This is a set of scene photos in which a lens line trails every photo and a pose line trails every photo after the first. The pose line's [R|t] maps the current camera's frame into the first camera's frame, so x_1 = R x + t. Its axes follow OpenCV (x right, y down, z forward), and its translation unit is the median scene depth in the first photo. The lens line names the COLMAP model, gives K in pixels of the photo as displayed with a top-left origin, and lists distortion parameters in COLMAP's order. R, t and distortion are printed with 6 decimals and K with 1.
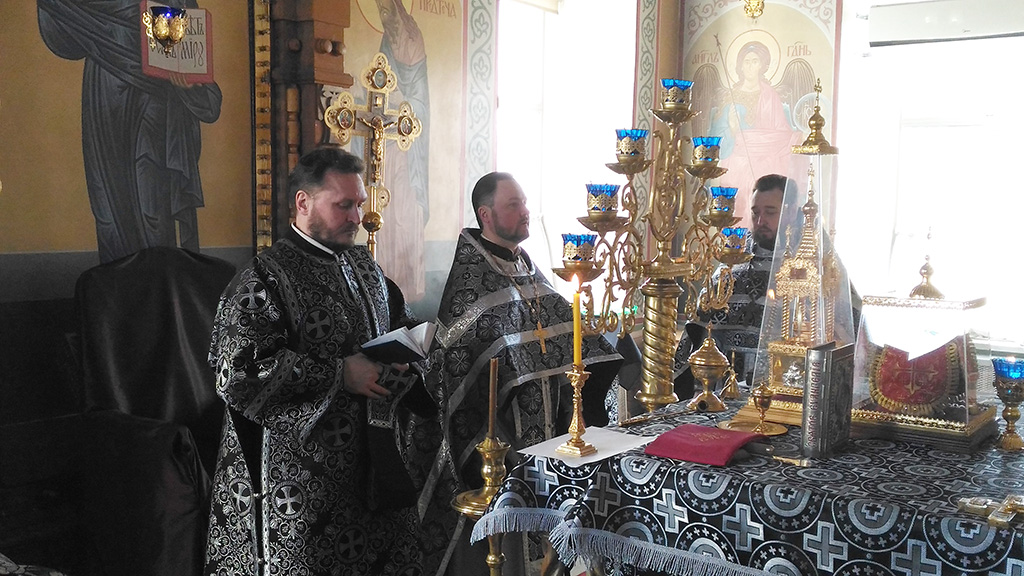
lens RADIAL K [[1034.1, 0, 512.0], [0, 1034.1, 288.0], [0, 0, 1]] dist [0.059693, -0.025389]
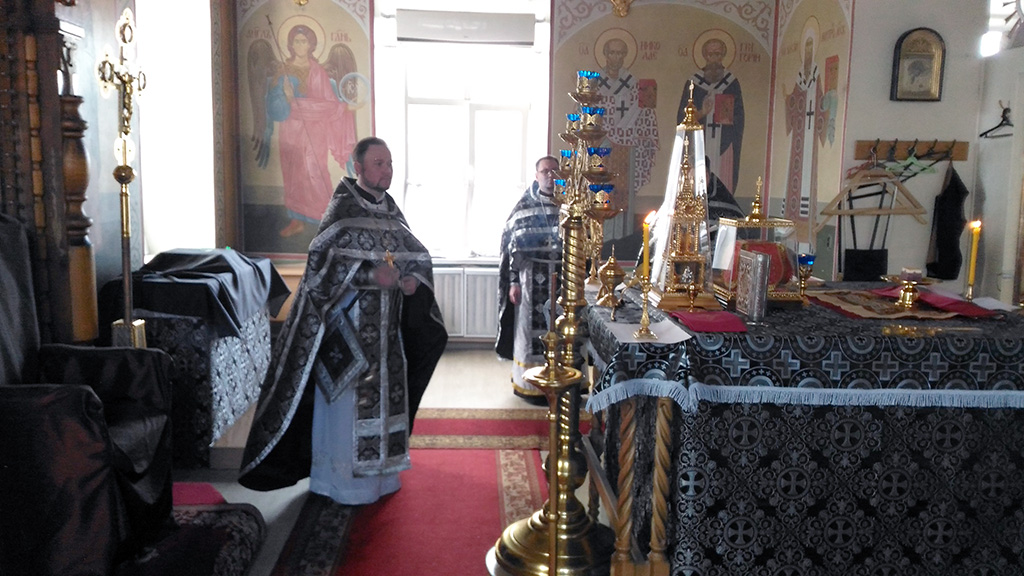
lens RADIAL K [[858.9, 0, 496.5], [0, 858.9, 284.4], [0, 0, 1]] dist [0.087497, -0.166286]
pose [[0.772430, -0.081020, 0.629910, -0.405705], [0.039787, 0.996055, 0.079324, -0.009303], [-0.633852, -0.036210, 0.772606, 0.097502]]
